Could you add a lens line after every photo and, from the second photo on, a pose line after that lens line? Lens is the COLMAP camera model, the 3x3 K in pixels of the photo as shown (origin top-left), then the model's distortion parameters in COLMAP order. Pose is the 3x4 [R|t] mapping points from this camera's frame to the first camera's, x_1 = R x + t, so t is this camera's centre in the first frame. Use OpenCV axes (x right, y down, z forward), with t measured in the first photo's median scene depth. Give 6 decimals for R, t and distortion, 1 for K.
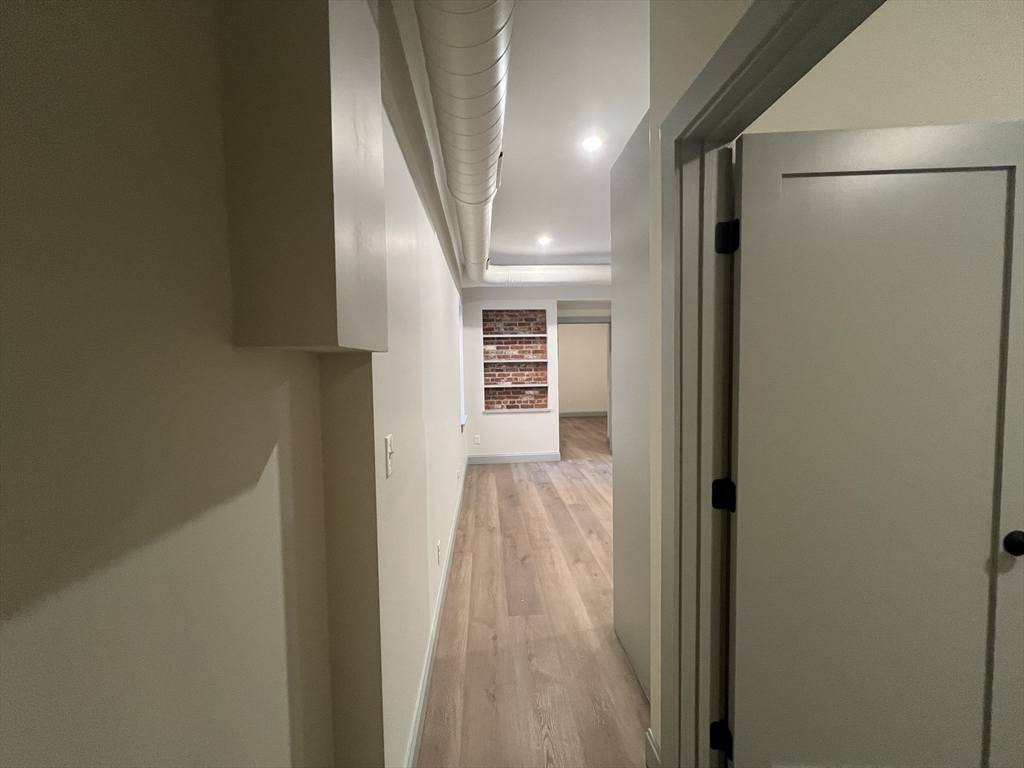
lens RADIAL K [[410.5, 0, 511.8], [0, 410.5, 384.1], [0, 0, 1]] dist [-0.002664, 0.001064]
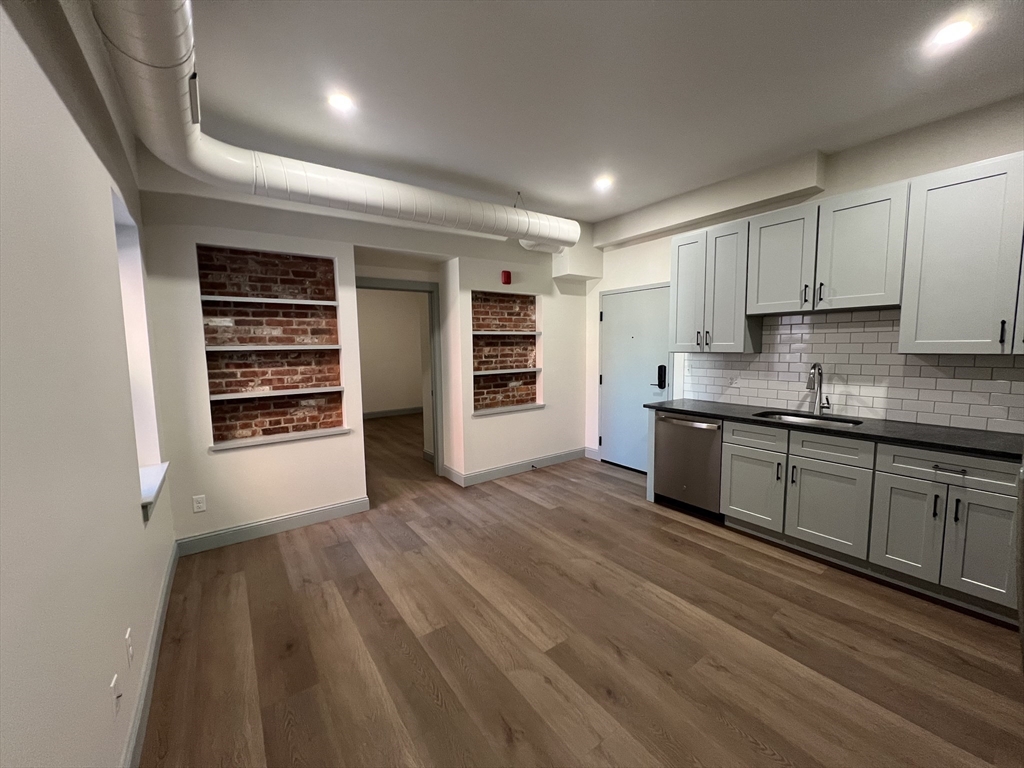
lens RADIAL K [[410.5, 0, 511.3], [0, 410.5, 382.1], [0, 0, 1]] dist [-0.002664, 0.001064]
pose [[0.851964, -0.044395, 0.521715, -0.013148], [0.027368, 0.998813, 0.040300, -0.024056], [-0.522885, -0.020056, 0.852167, 0.369567]]
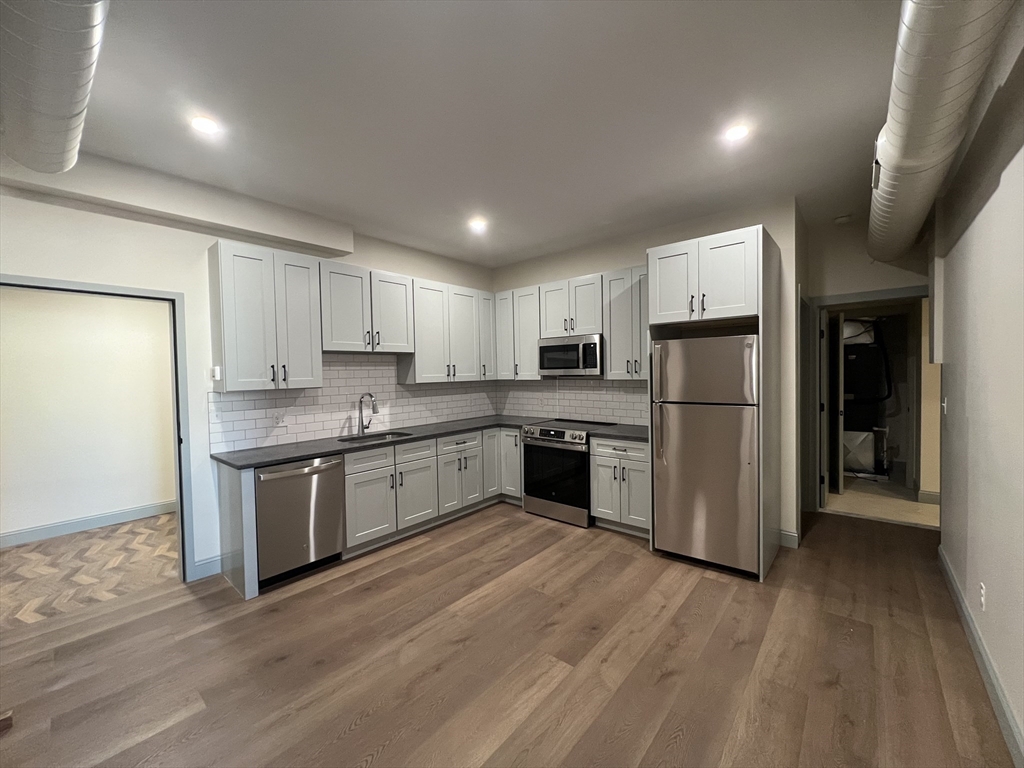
lens RADIAL K [[410.5, 0, 510.0], [0, 410.5, 380.2], [0, 0, 1]] dist [-0.002664, 0.001064]
pose [[-0.714453, 0.016648, 0.699485, -0.033275], [0.066882, 0.996764, 0.044591, -0.050502], [-0.696479, 0.078641, -0.713255, 0.900476]]
